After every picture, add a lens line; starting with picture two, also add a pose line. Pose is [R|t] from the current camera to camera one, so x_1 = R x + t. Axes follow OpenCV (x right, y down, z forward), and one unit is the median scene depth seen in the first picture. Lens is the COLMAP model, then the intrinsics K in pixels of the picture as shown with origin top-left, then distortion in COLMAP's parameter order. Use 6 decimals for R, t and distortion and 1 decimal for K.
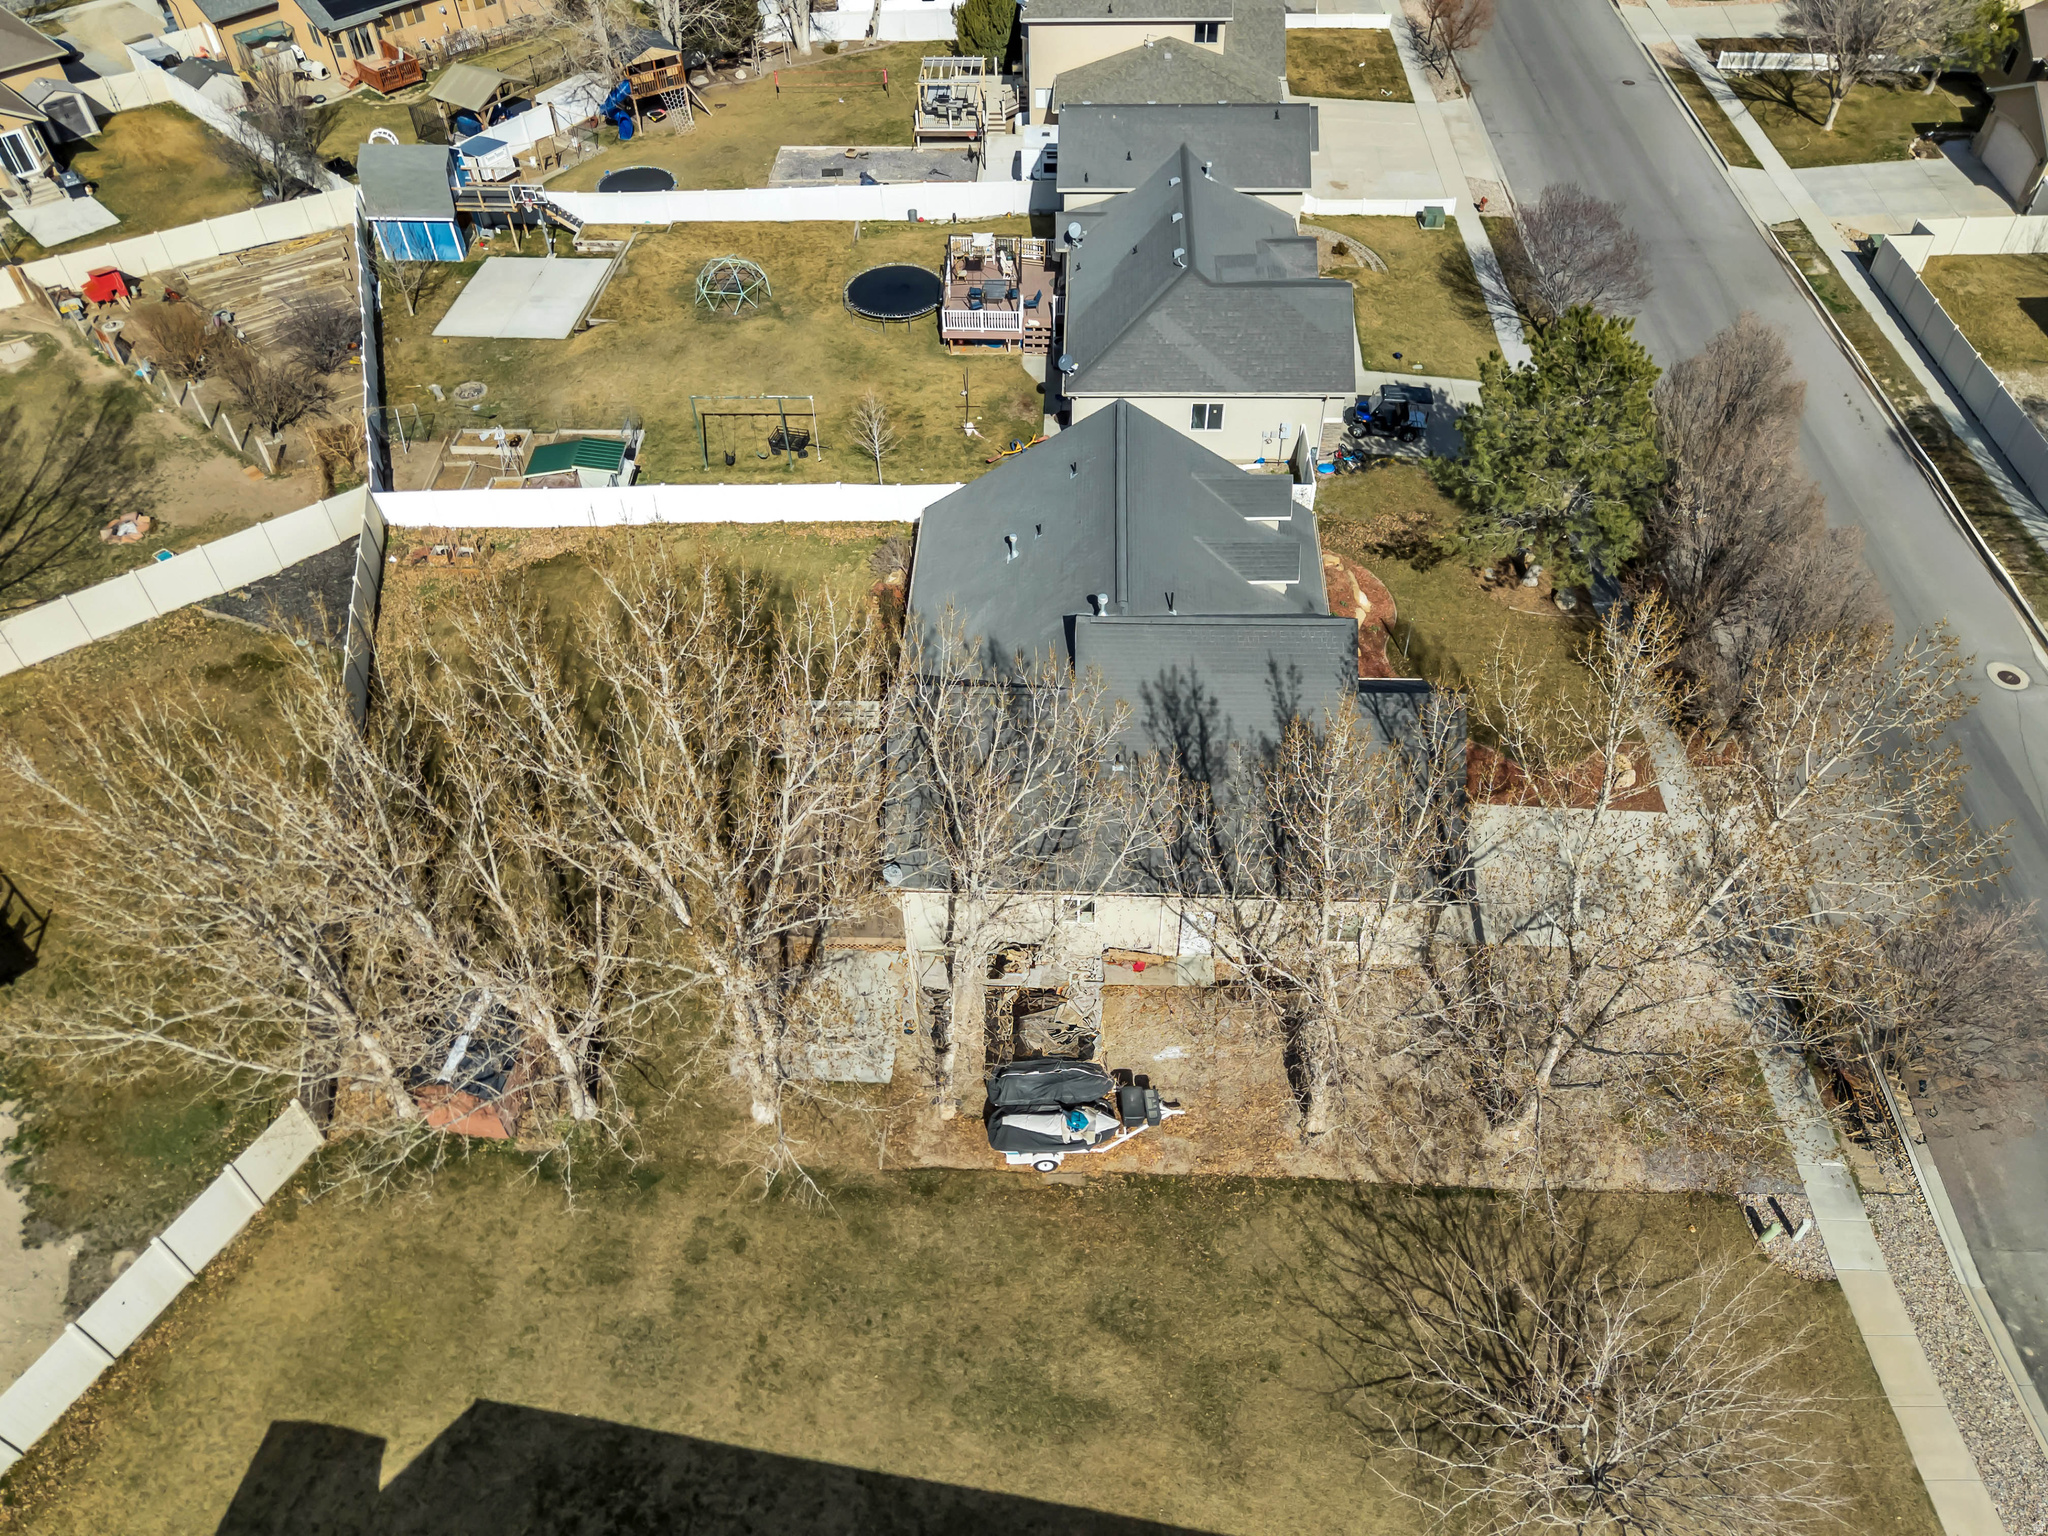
lens RADIAL K [[1510.9, 0, 1024.7], [0, 1510.9, 763.7], [0, 0, 1]] dist [0.065904, -0.054229]
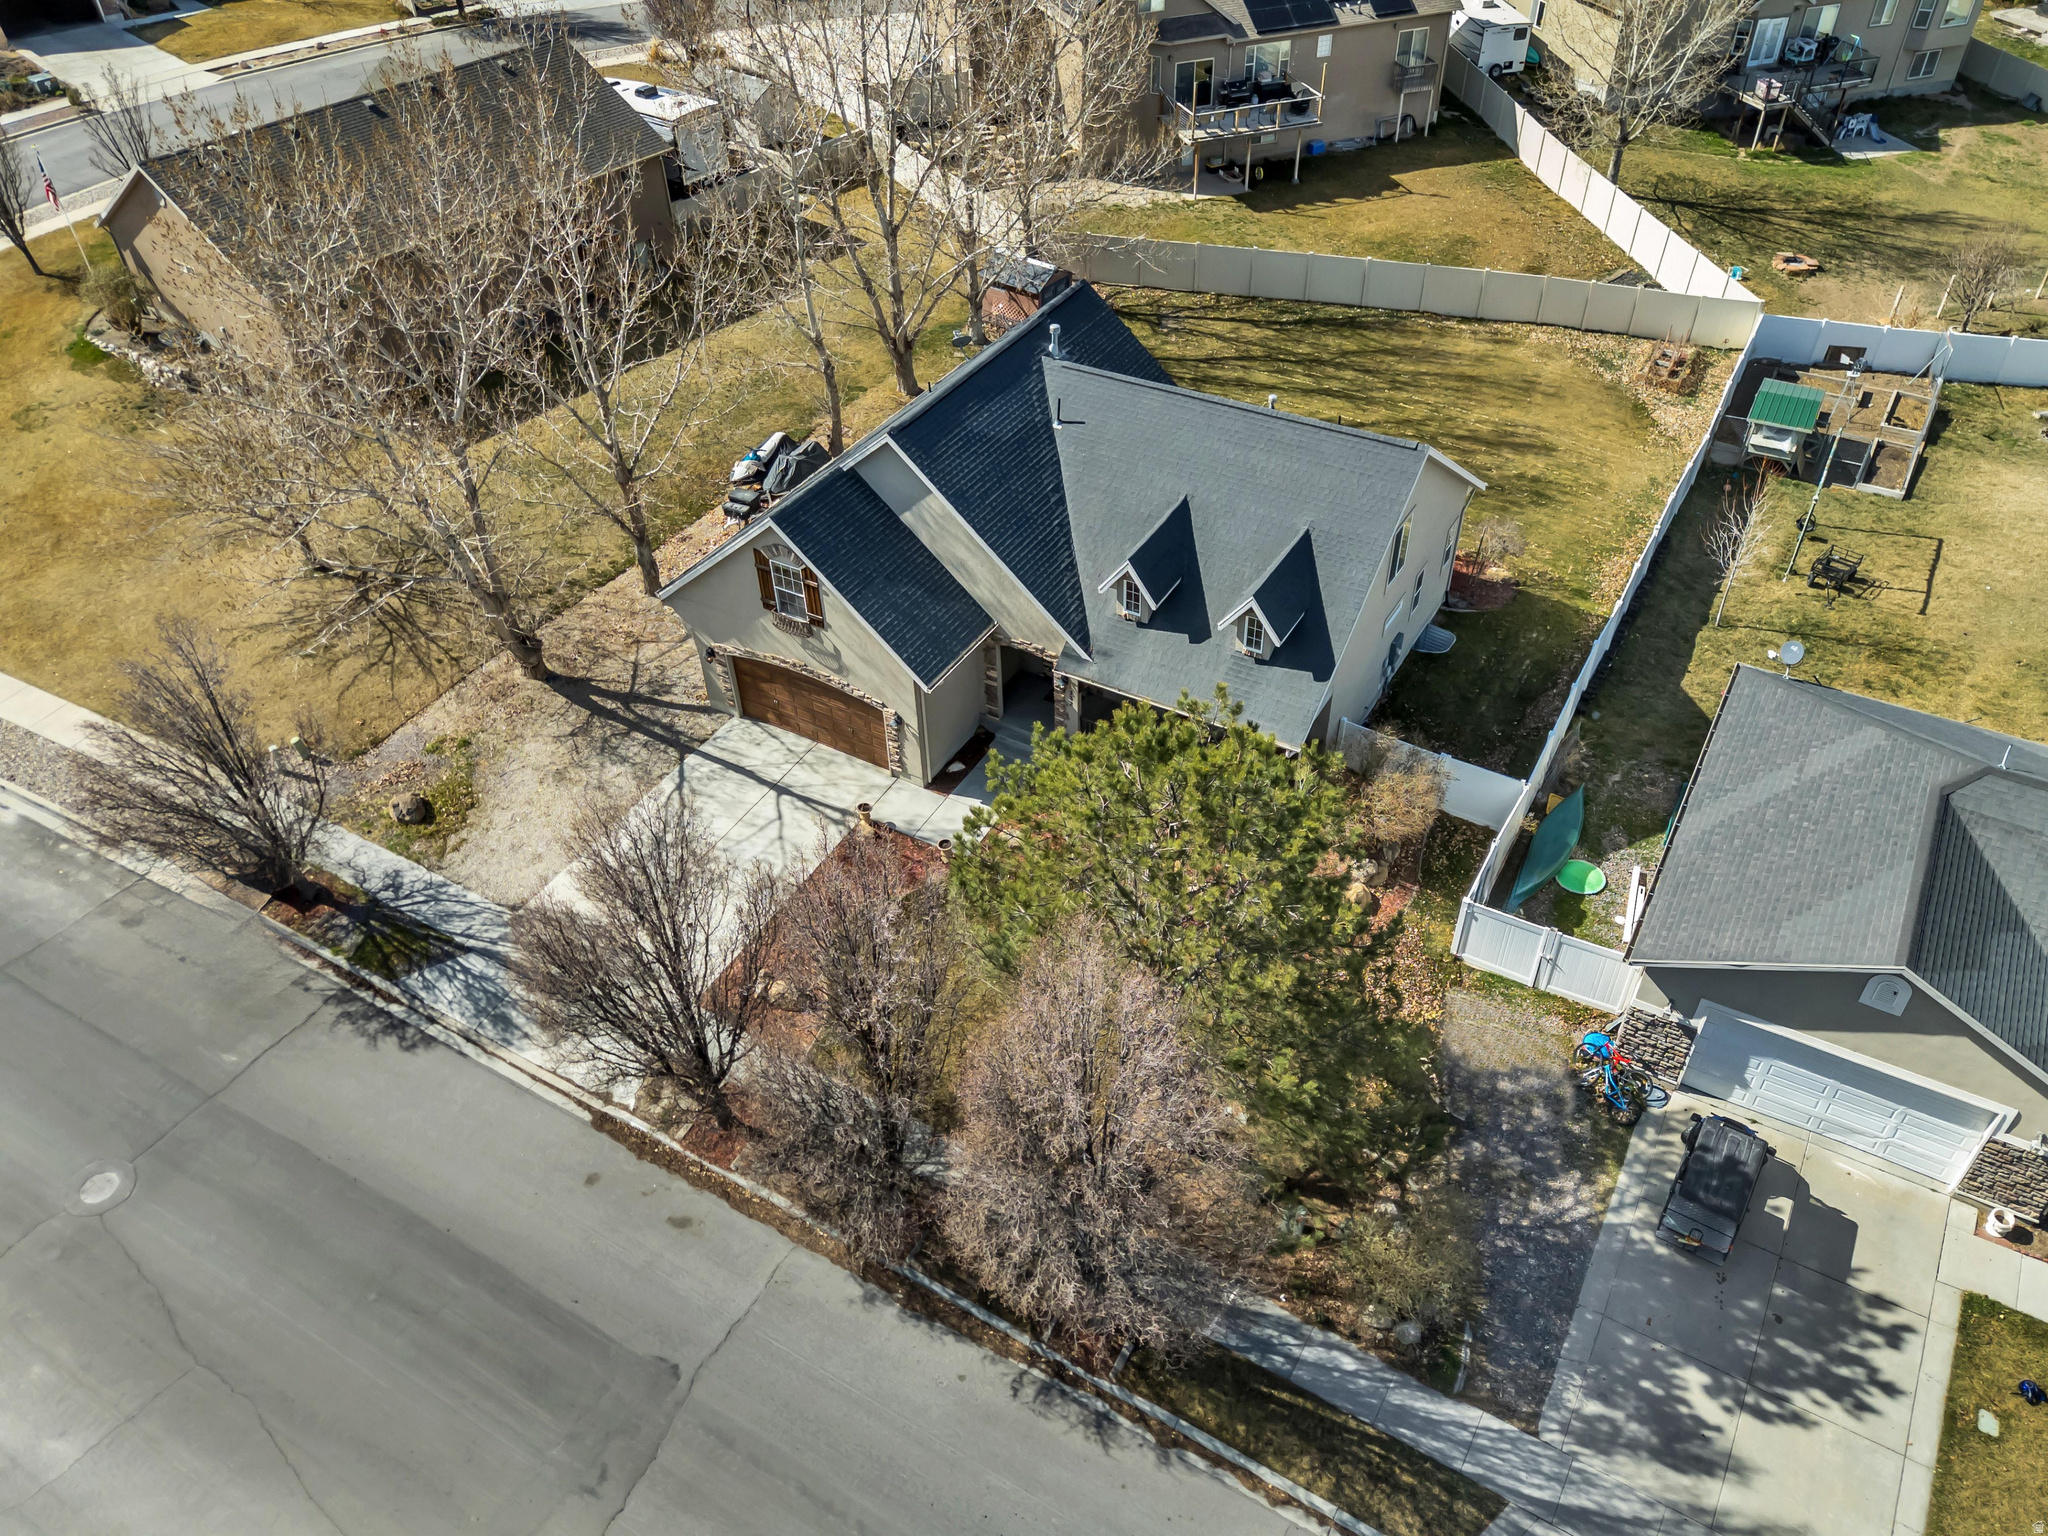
lens RADIAL K [[1510.9, 0, 1028.9], [0, 1510.9, 755.4], [0, 0, 1]] dist [0.065904, -0.054229]
pose [[-0.468255, 0.594756, -0.653455, 0.633843], [-0.620492, 0.305177, 0.722397, -0.531422], [0.629069, 0.743729, 0.226140, 0.717411]]
